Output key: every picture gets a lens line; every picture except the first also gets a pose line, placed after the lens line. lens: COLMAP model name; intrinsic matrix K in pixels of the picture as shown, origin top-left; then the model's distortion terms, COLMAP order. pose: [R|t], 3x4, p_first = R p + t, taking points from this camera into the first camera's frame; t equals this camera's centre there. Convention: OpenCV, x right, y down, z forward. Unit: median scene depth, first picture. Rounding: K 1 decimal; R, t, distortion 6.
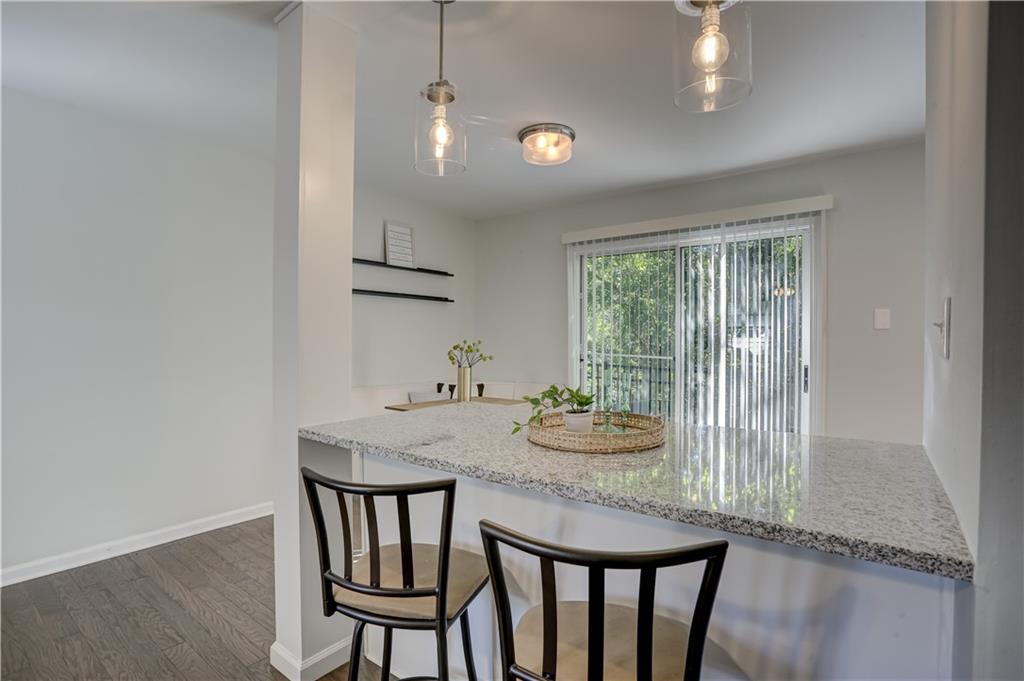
lens RADIAL K [[500.5, 0, 508.4], [0, 500.5, 341.2], [0, 0, 1]] dist [-0.072668, 0.031375]
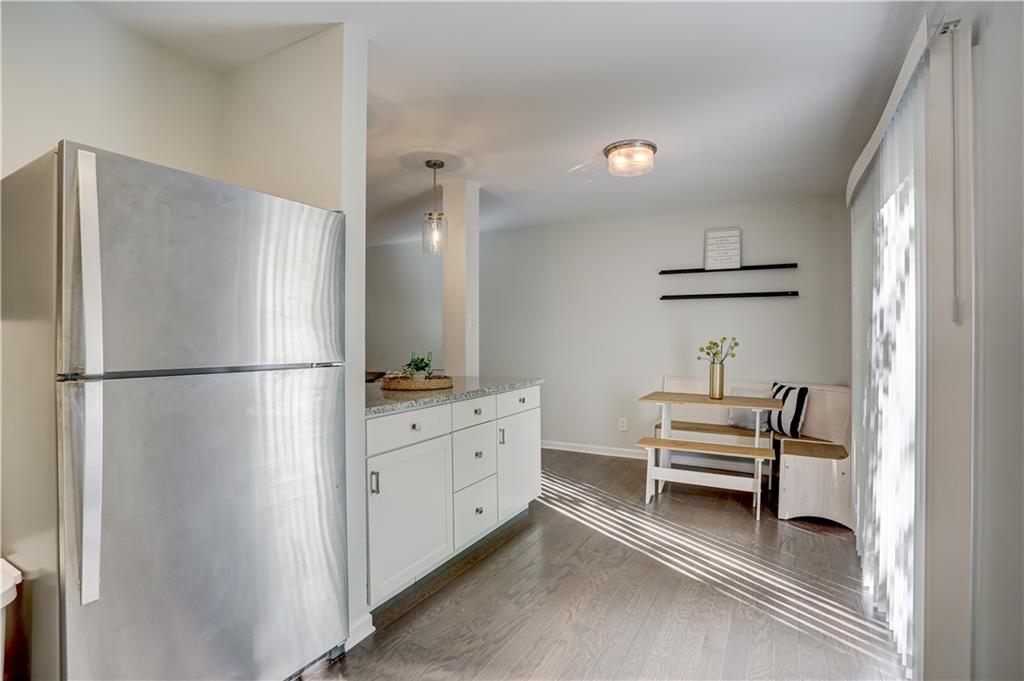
lens RADIAL K [[500.5, 0, 508.4], [0, 500.5, 341.2], [0, 0, 1]] dist [-0.072668, 0.031375]
pose [[0.149673, 0.002655, -0.988732, 0.972417], [-0.003298, 0.999992, 0.002185, 0.005202], [0.988730, 0.002934, 0.149681, 0.493127]]
